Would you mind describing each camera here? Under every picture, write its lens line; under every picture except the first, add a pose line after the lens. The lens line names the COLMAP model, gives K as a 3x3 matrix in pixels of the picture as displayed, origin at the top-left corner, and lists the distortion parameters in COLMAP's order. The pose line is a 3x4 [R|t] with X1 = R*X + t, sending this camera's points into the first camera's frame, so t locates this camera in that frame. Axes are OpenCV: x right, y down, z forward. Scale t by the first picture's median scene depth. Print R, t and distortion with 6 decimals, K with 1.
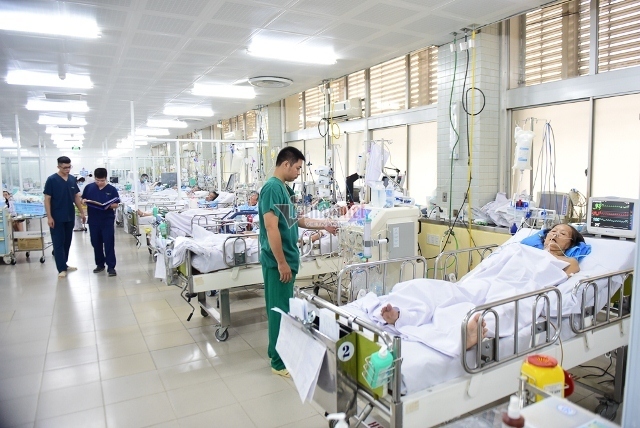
lens RADIAL K [[430.6, 0, 320.0], [0, 430.6, 214.0], [0, 0, 1]] dist [-0.043154, -0.001145]
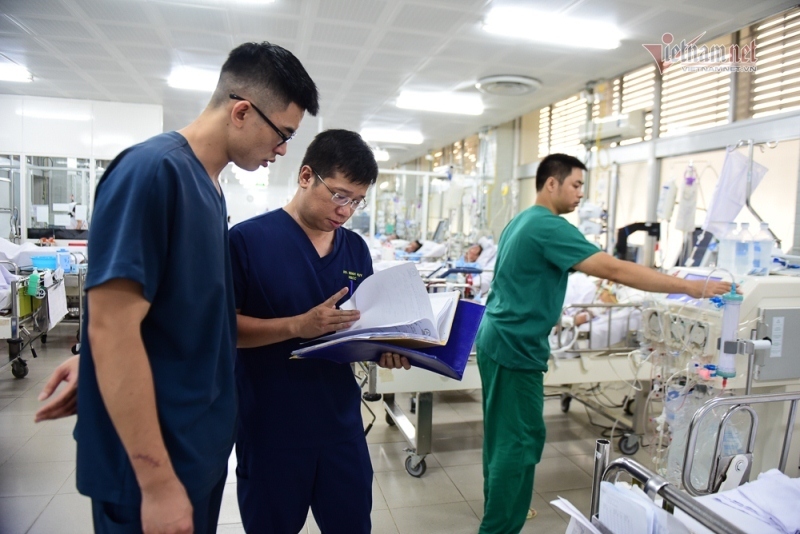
lens RADIAL K [[538.3, 0, 400.0], [0, 538.3, 267.0], [0, 0, 1]] dist [-0.043154, -0.001145]
pose [[0.962473, 0.067658, -0.262808, -0.041564], [-0.072925, 0.997284, -0.010329, 0.005833], [0.261395, 0.029107, 0.964793, 0.150525]]
